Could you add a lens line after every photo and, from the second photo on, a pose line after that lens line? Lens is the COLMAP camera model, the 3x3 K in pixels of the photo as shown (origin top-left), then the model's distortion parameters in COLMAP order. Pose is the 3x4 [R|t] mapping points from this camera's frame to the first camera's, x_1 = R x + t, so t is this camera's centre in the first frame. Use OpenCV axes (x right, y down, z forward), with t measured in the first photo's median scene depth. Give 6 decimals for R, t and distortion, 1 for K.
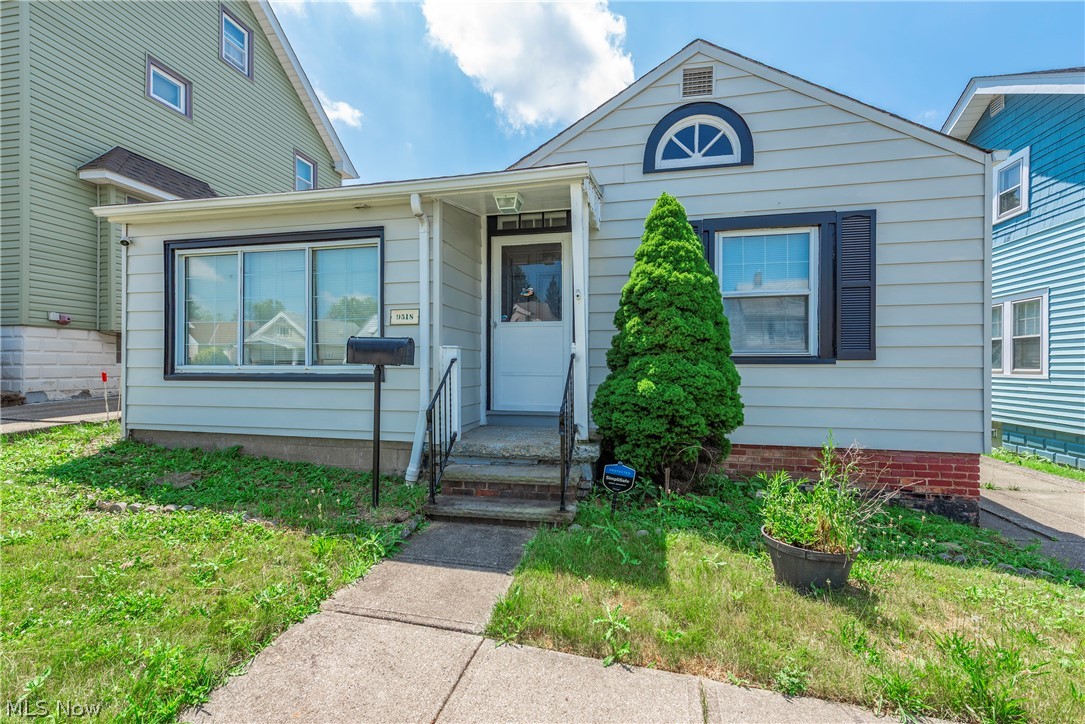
lens RADIAL K [[464.0, 0, 541.5], [0, 464.0, 363.2], [0, 0, 1]] dist [0.008170, -0.000335]
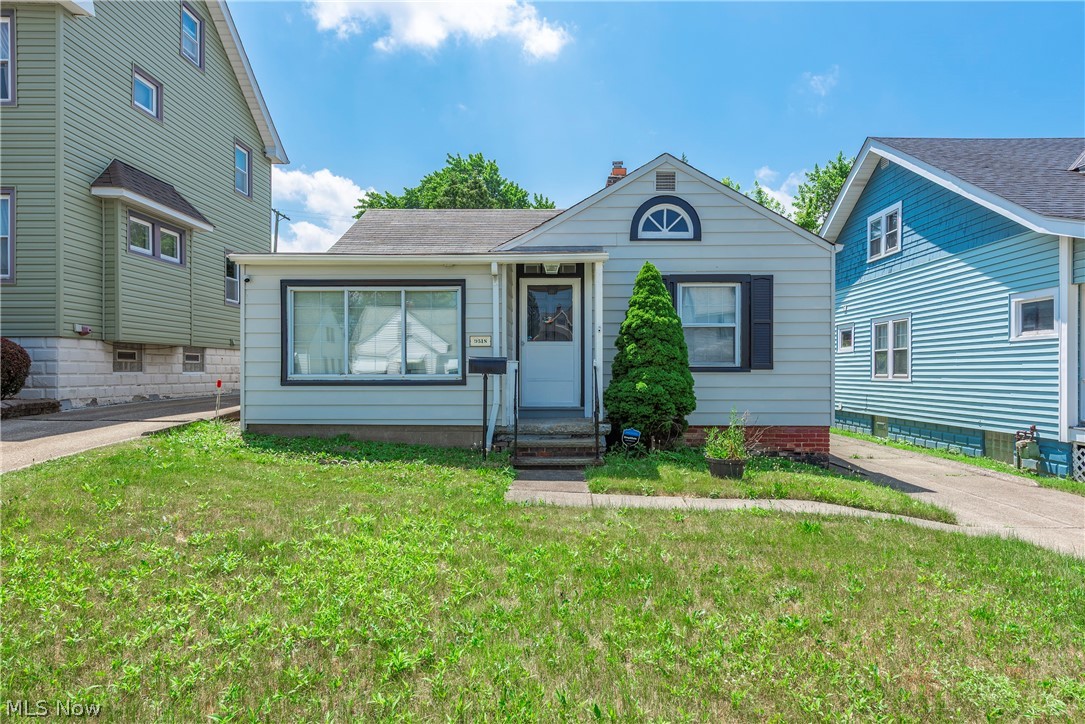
lens RADIAL K [[656.5, 0, 542.8], [0, 656.5, 366.6], [0, 0, 1]] dist [-0.000582, -0.000028]
pose [[0.982383, -0.001650, 0.186873, -0.437473], [0.001829, 0.999998, -0.000787, -0.015058], [-0.186871, 0.001115, 0.982384, -0.971511]]
